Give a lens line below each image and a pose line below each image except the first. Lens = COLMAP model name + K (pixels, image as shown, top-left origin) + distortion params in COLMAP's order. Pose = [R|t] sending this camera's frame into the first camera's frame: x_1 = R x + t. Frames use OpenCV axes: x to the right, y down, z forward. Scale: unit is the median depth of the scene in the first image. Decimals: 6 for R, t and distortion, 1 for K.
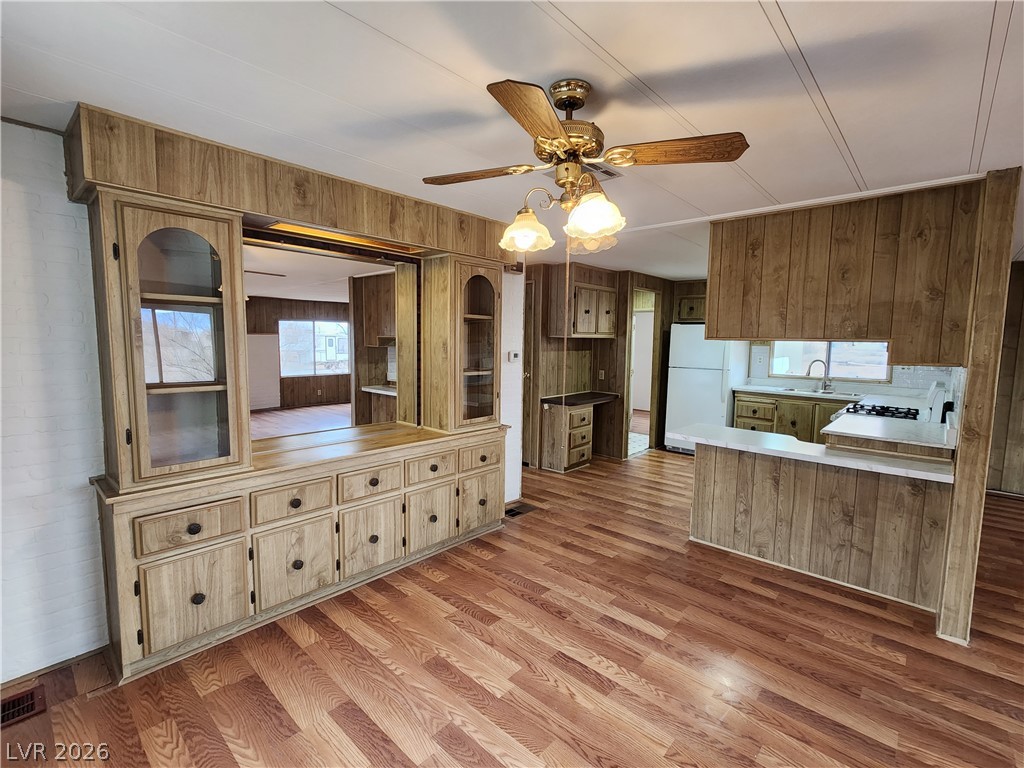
lens RADIAL K [[471.0, 0, 512.0], [0, 471.0, 384.0], [0, 0, 1]] dist [0.001589, 0.000967]
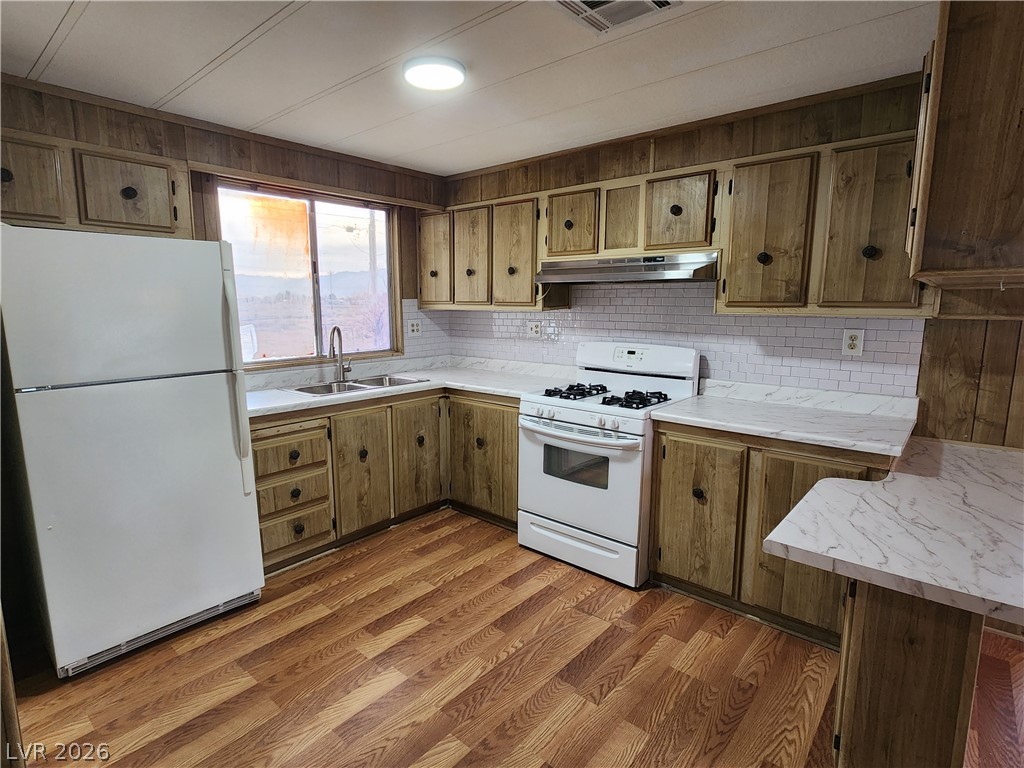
lens RADIAL K [[528.8, 0, 510.5], [0, 528.8, 382.5], [0, 0, 1]] dist [-0.002374, 0.001438]
pose [[-0.028078, -0.166202, 0.985692, 0.093813], [0.099074, 0.980763, 0.168193, -0.147023], [-0.994684, 0.102379, -0.011071, 1.719291]]
